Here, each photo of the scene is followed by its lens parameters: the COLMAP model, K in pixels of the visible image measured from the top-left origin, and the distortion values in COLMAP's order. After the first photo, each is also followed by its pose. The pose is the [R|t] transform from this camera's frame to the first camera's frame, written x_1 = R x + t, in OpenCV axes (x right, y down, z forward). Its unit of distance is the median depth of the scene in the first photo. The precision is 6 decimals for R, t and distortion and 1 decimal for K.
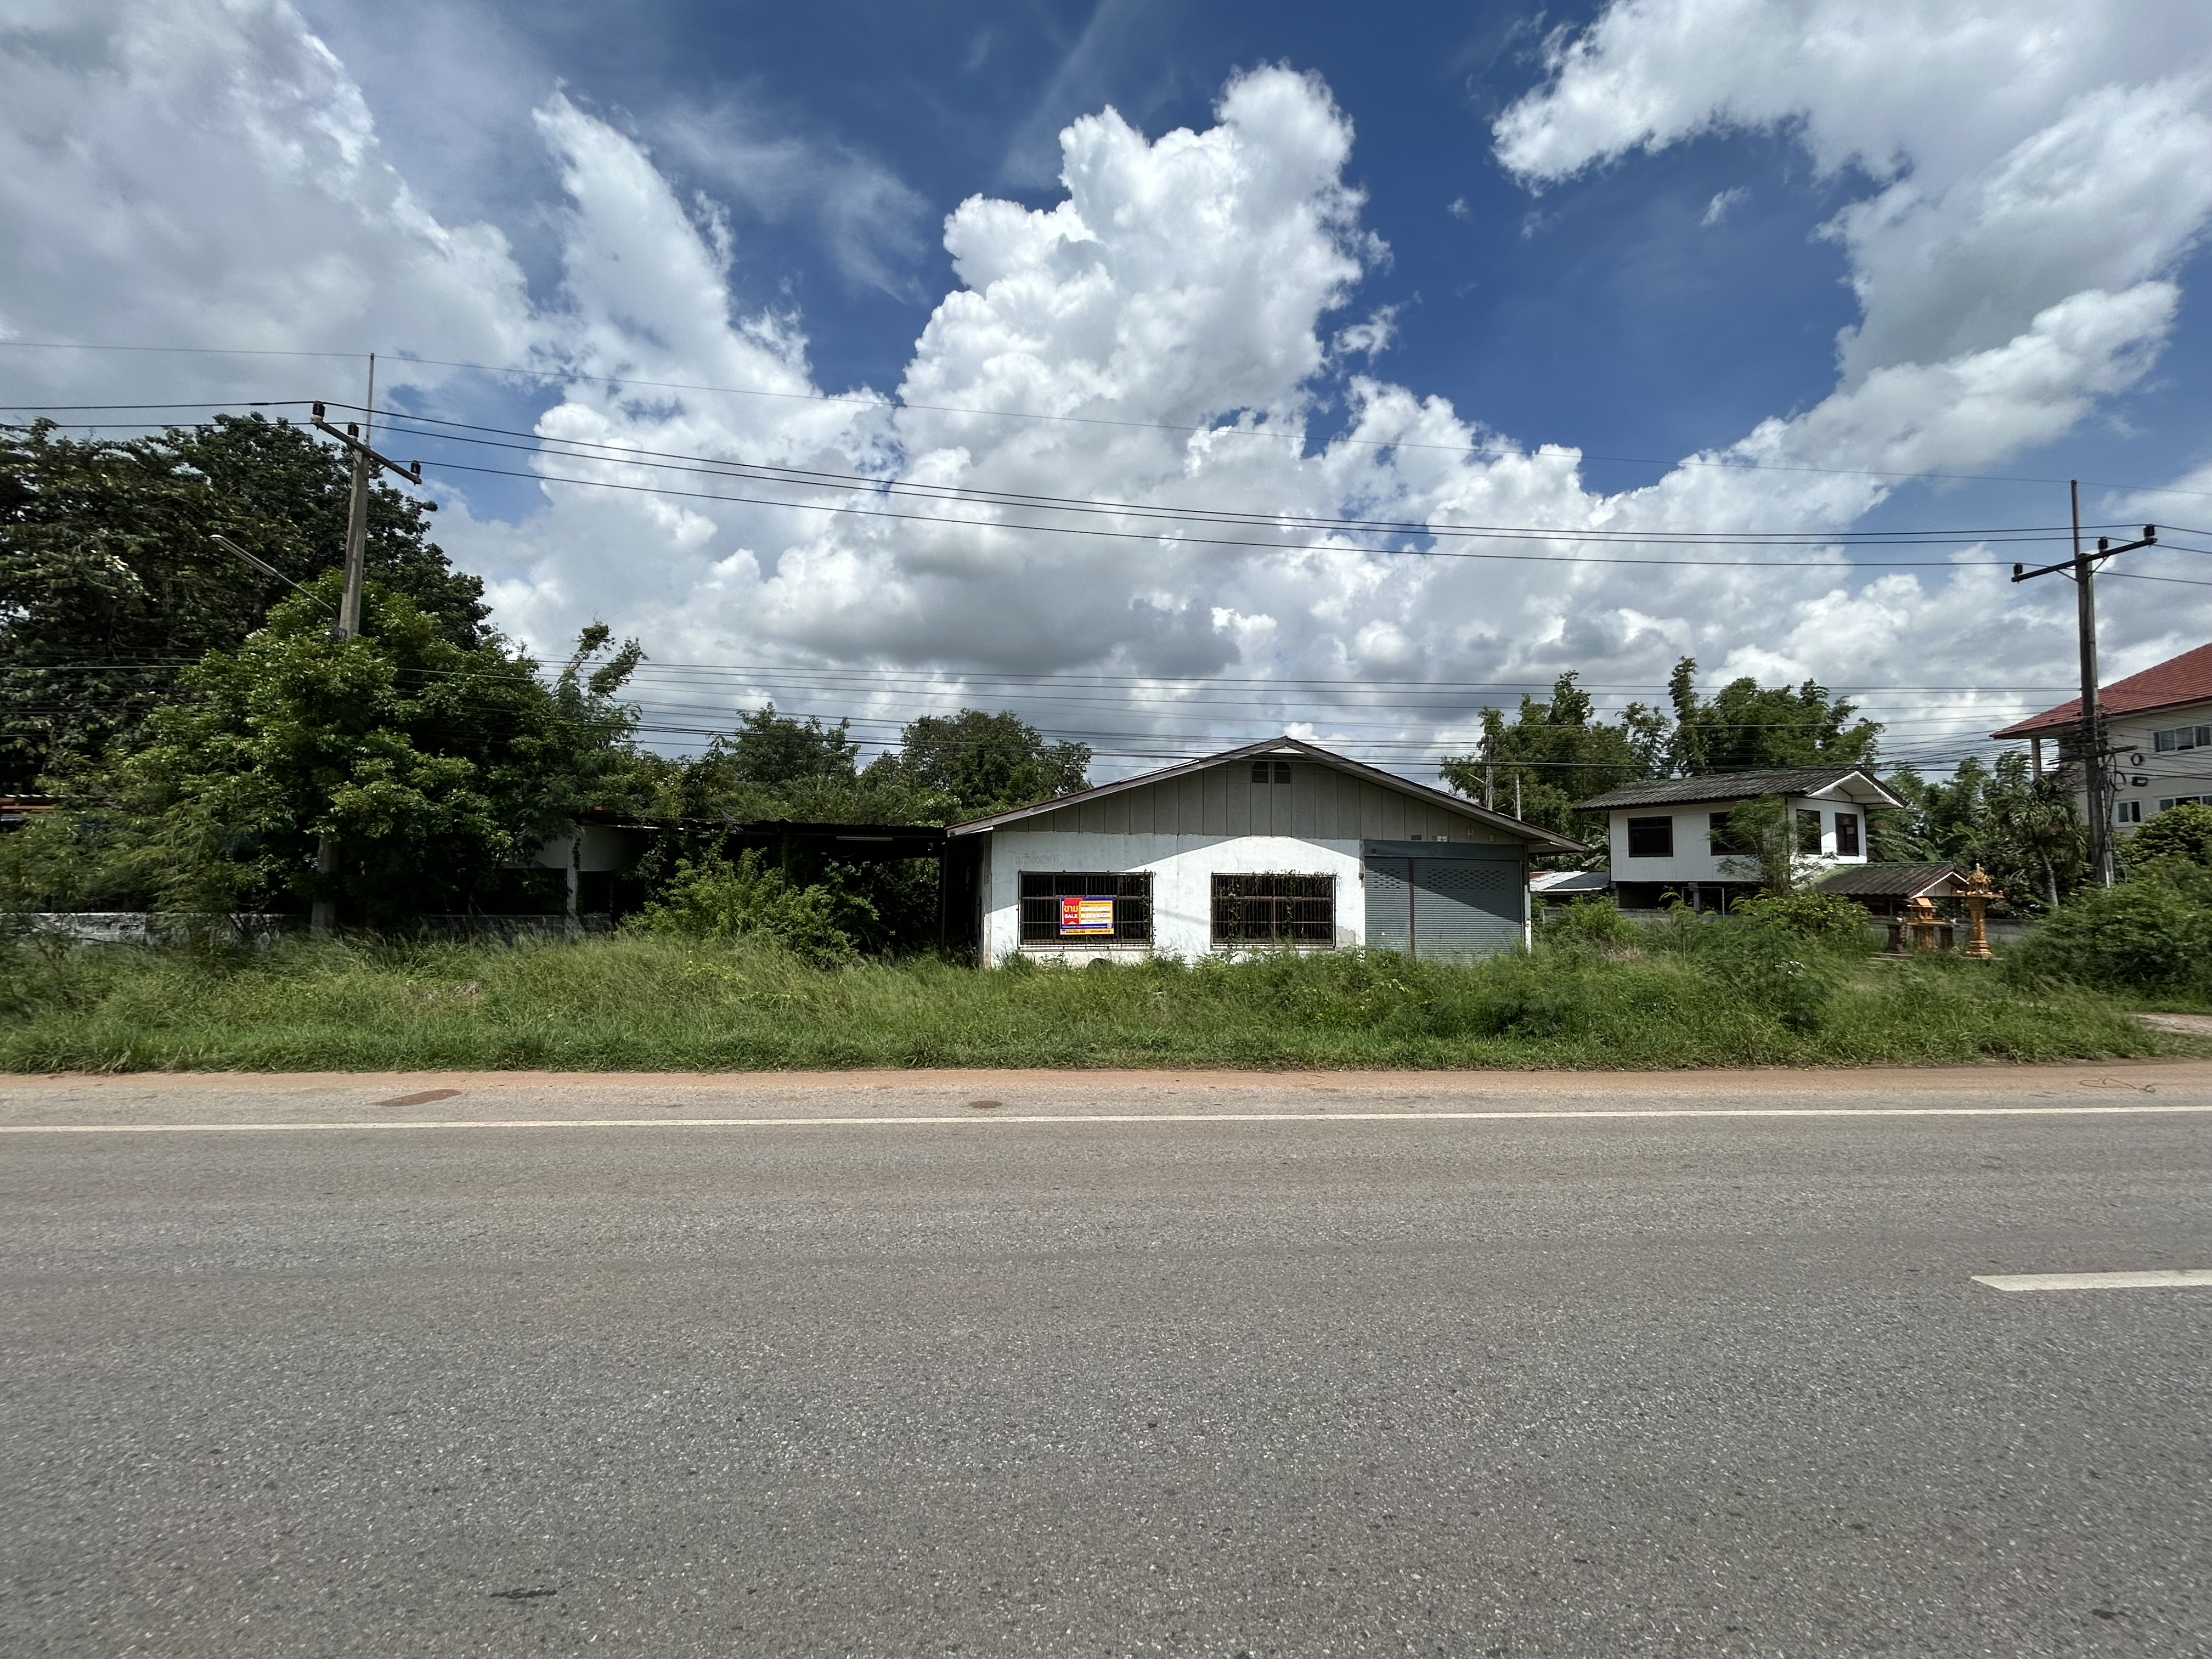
lens RADIAL K [[891.2, 0, 1112.5], [0, 891.2, 819.4], [0, 0, 1]] dist [-0.005717, 0.002529]
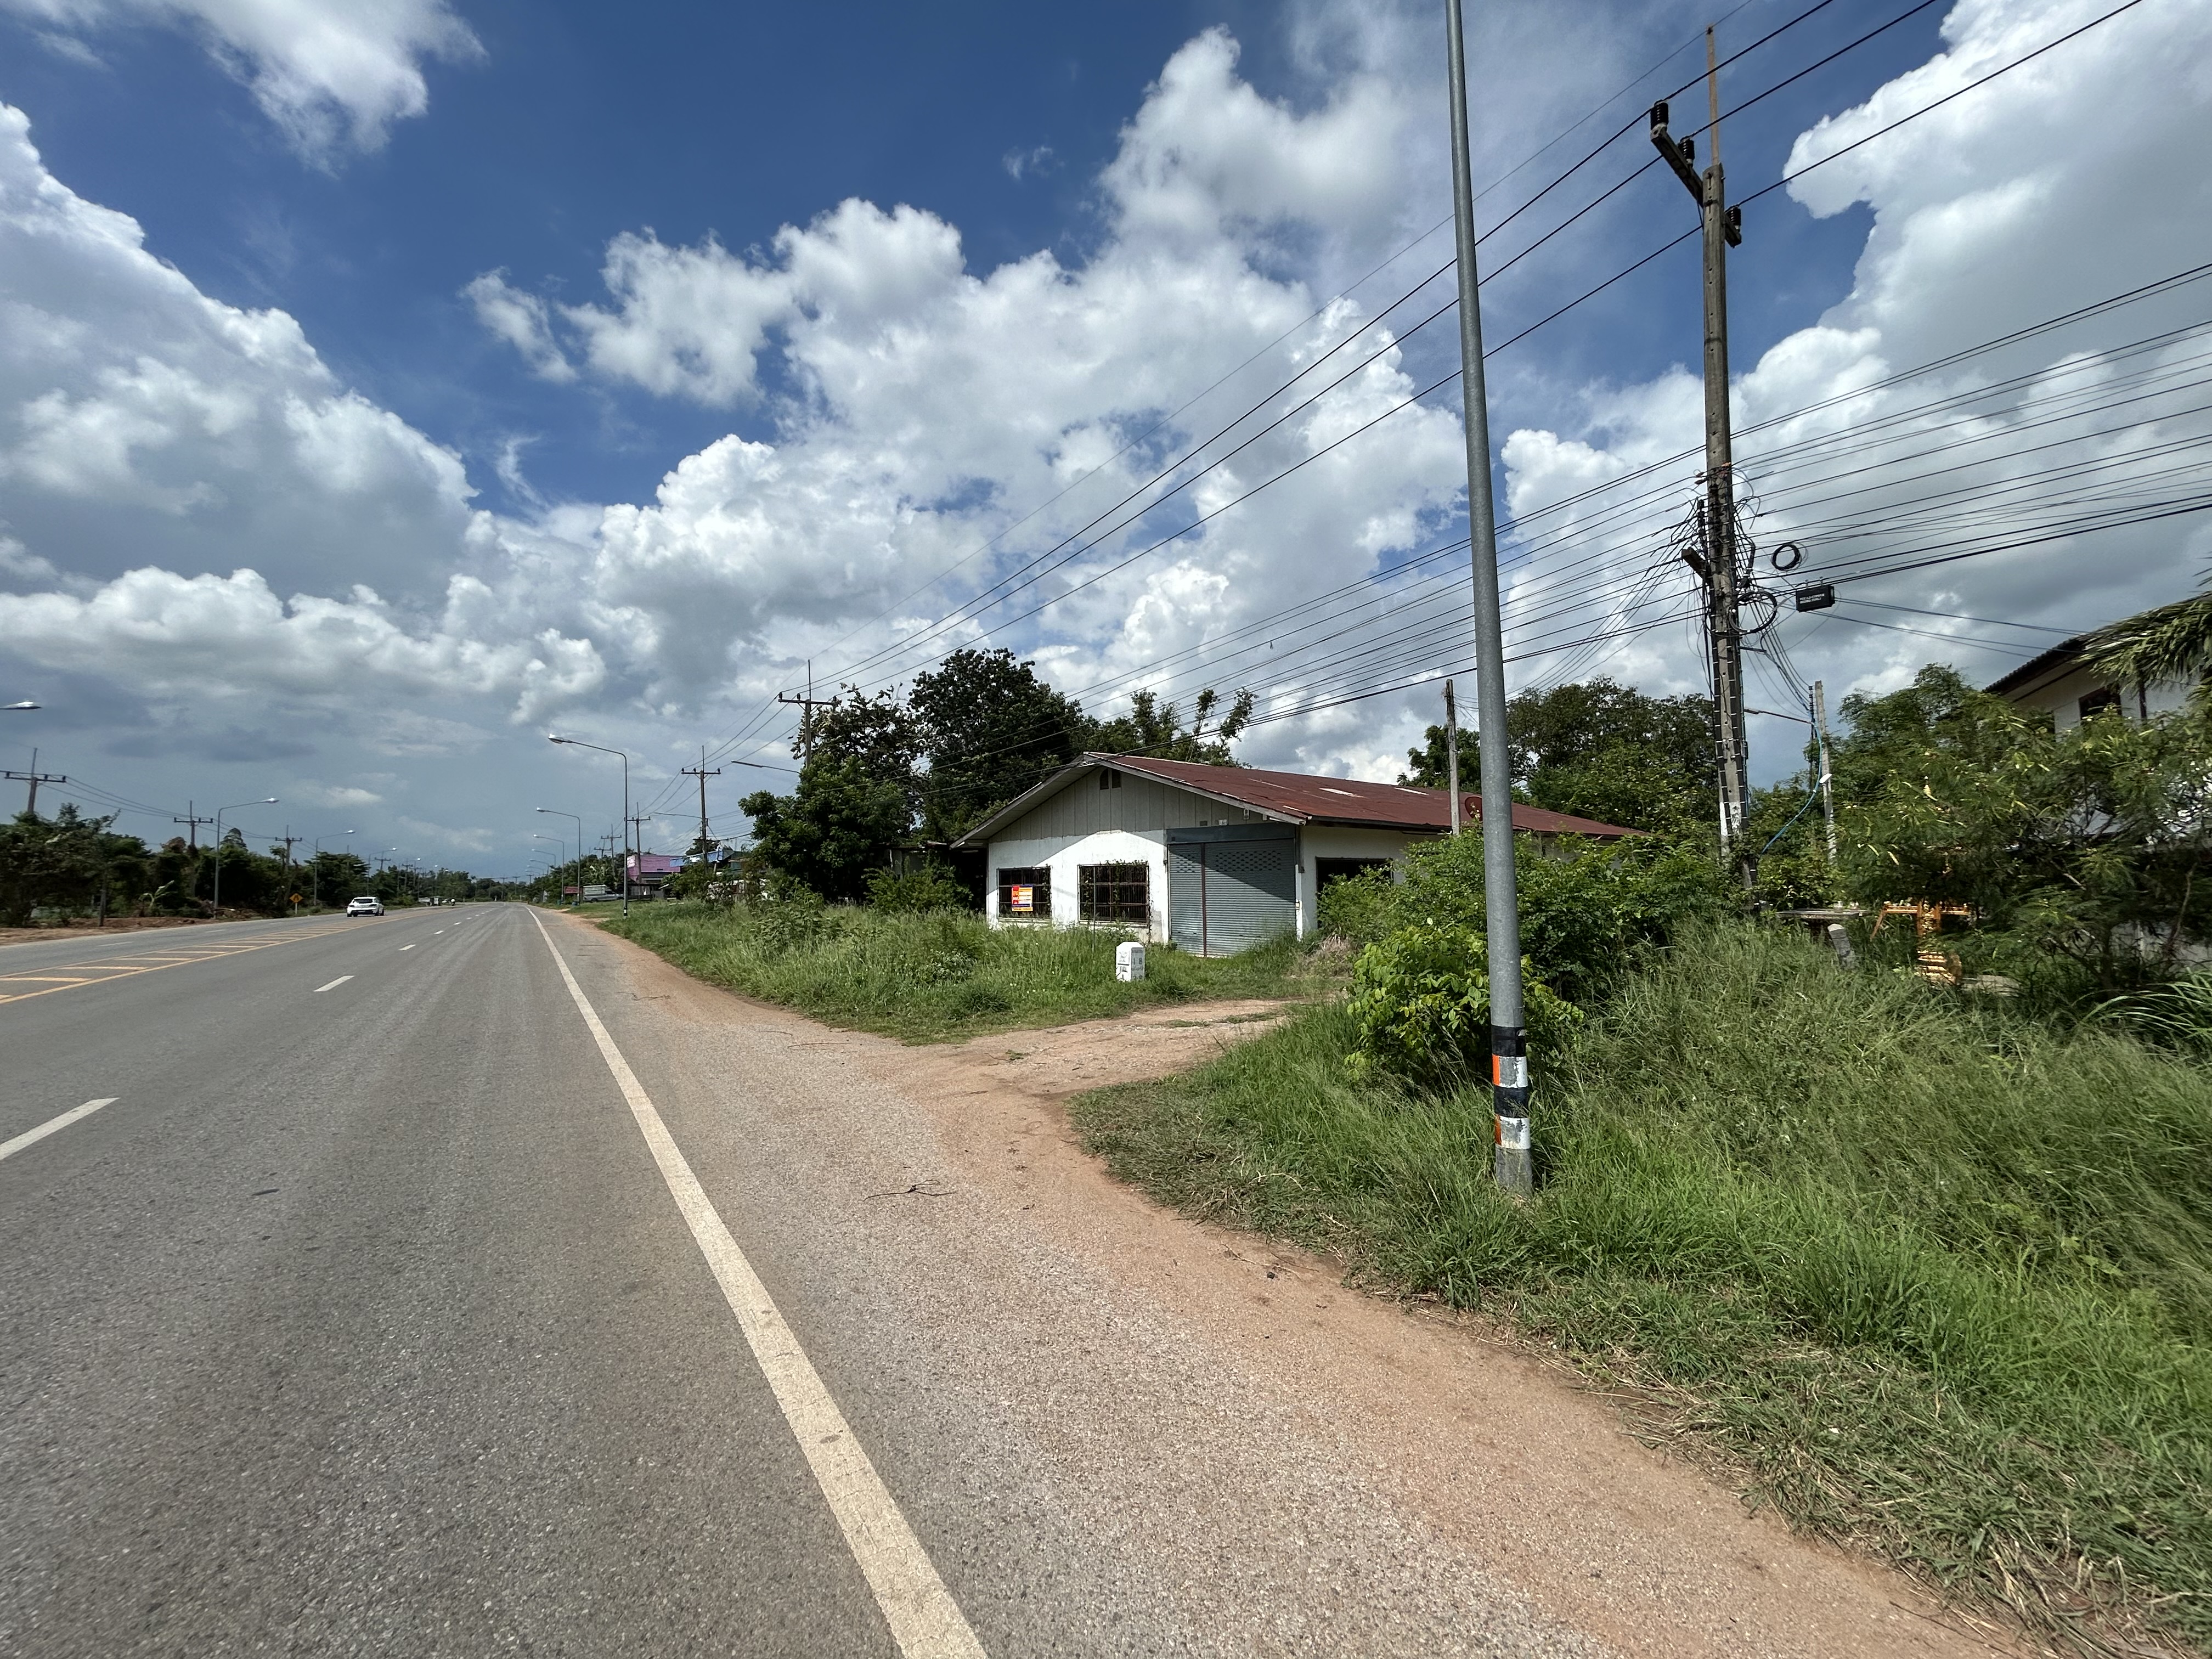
lens RADIAL K [[891.2, 0, 1102.9], [0, 891.2, 829.4], [0, 0, 1]] dist [-0.005717, 0.002529]
pose [[0.500951, -0.070409, -0.862607, 1.237528], [0.085467, 0.995838, -0.031649, 0.053363], [0.861245, -0.057870, 0.504884, 0.388633]]
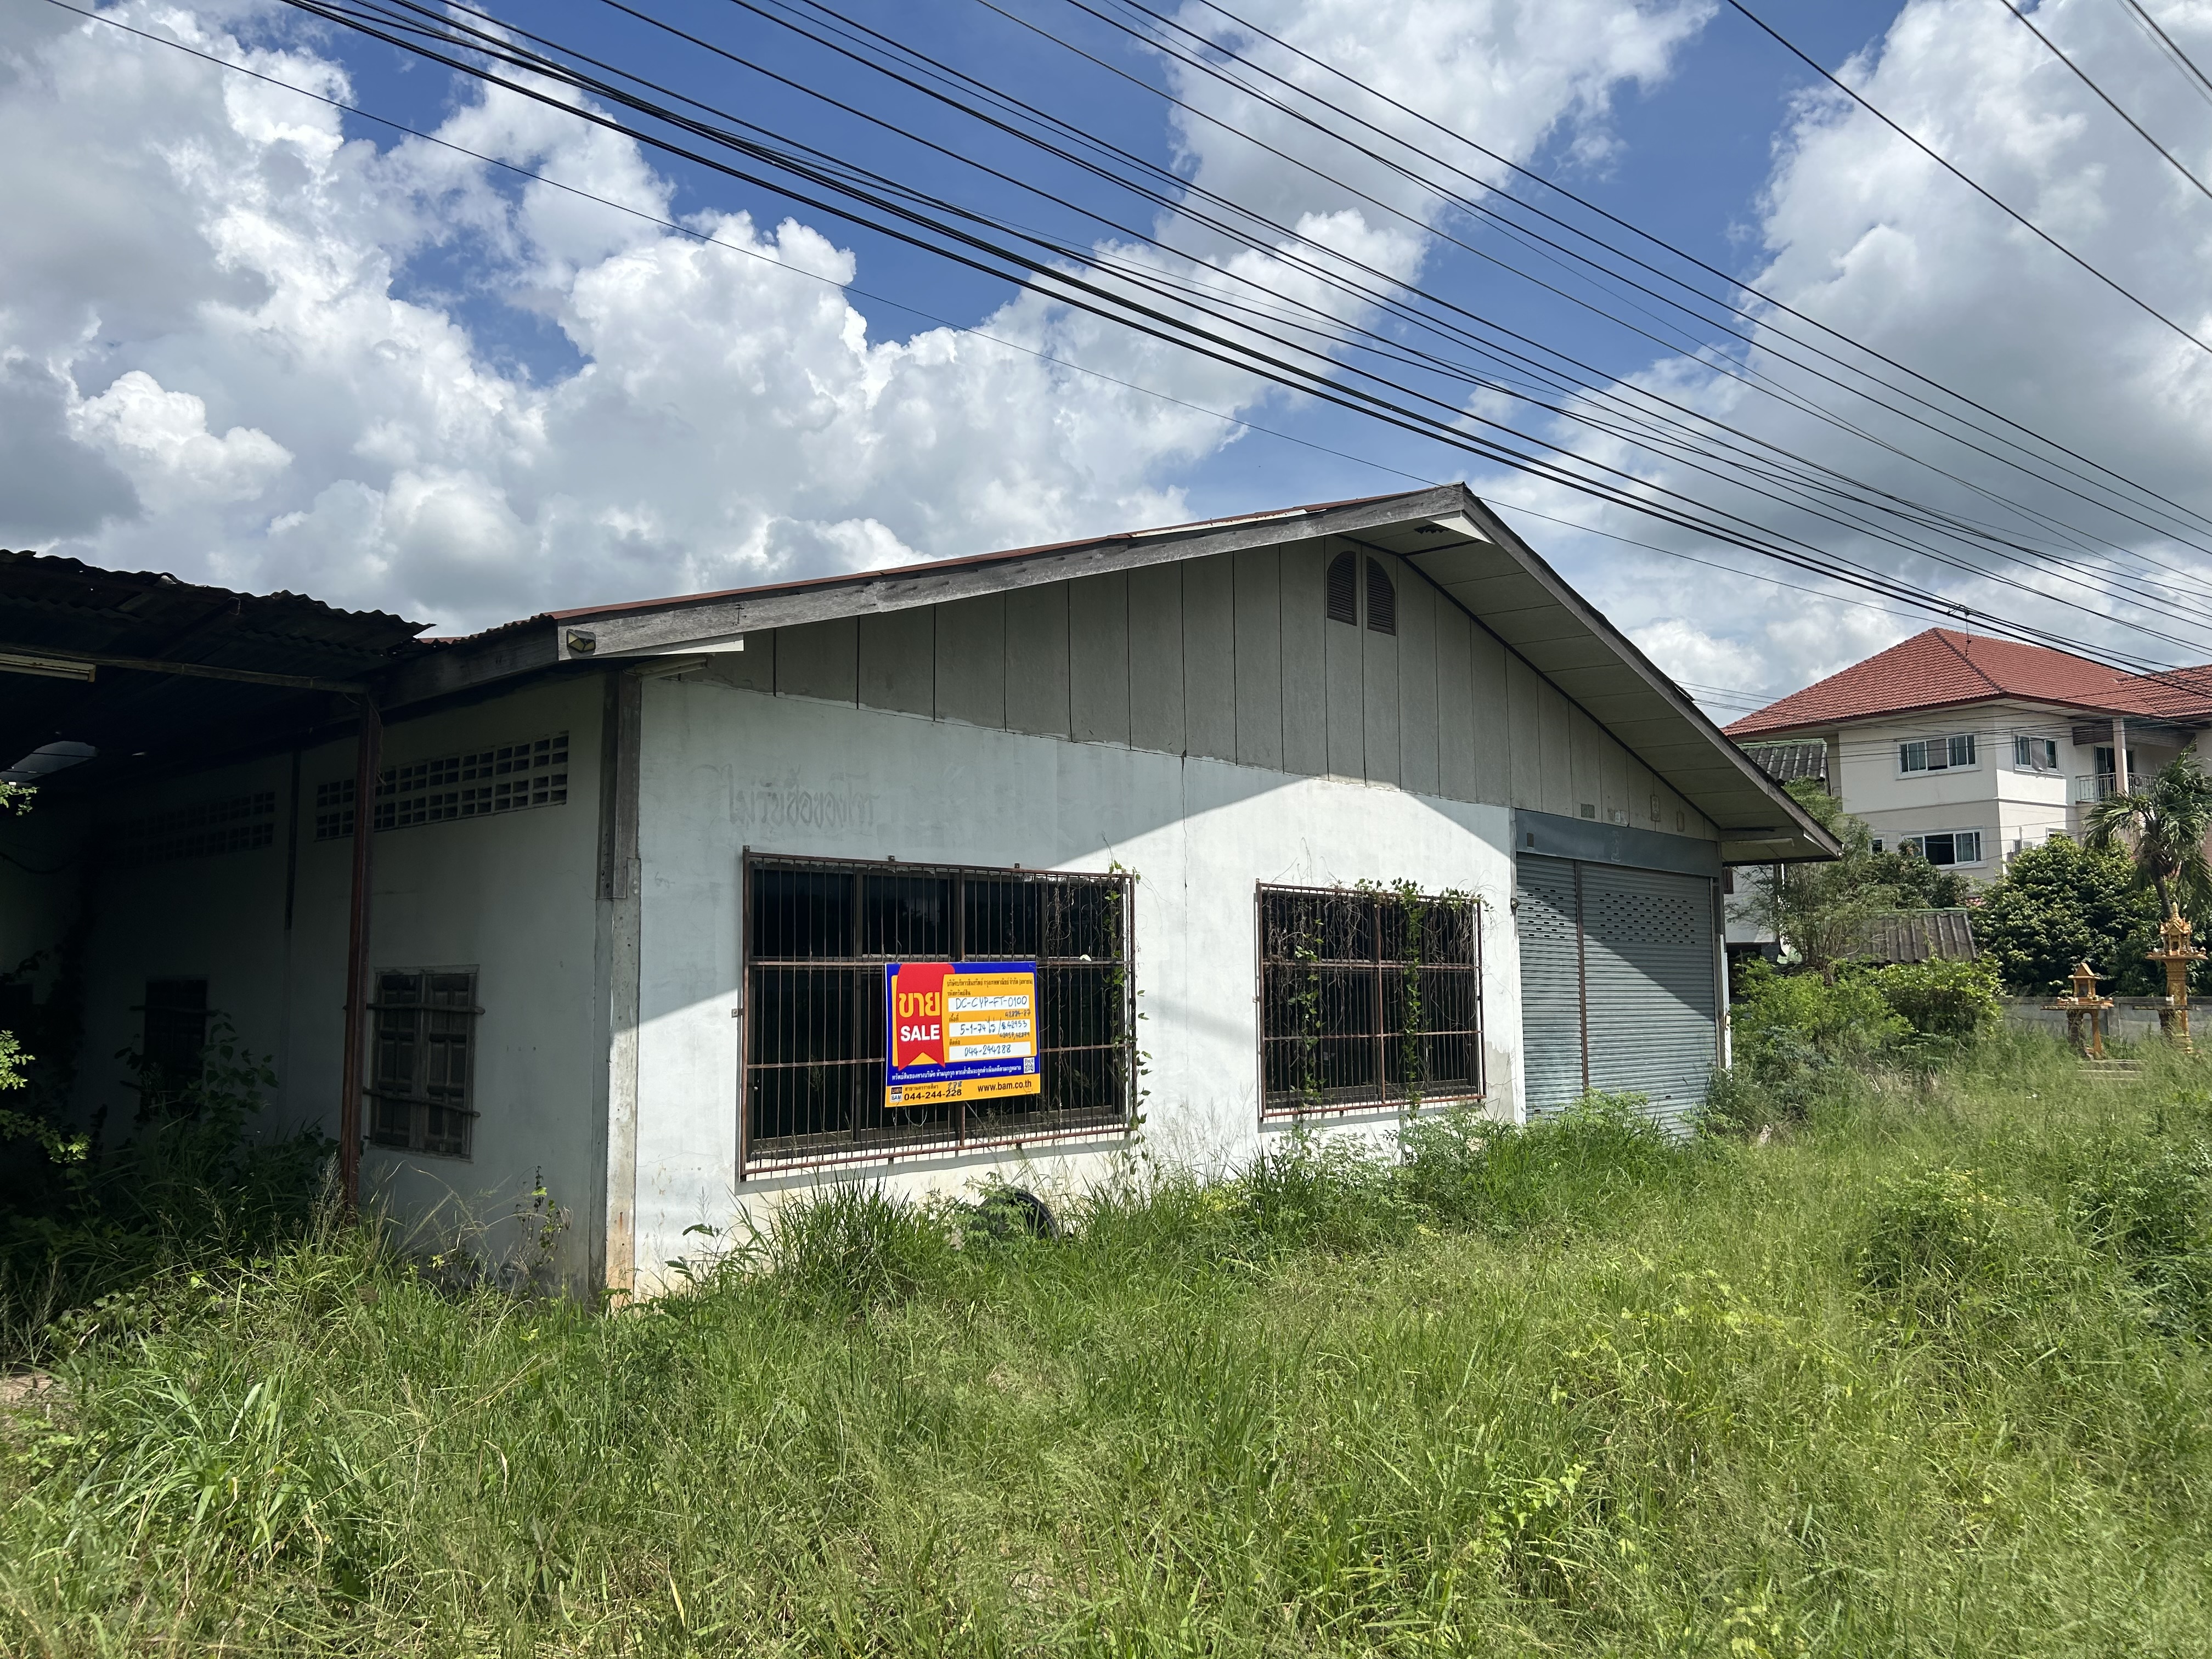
lens RADIAL K [[1676.2, 0, 1121.0], [0, 1676.2, 837.7], [0, 0, 1]] dist [0.065240, 0.013452]
pose [[0.794335, 0.037218, 0.606339, -0.289036], [-0.023818, 0.999262, -0.030134, 0.062953], [-0.607013, 0.009495, 0.794635, 0.557782]]
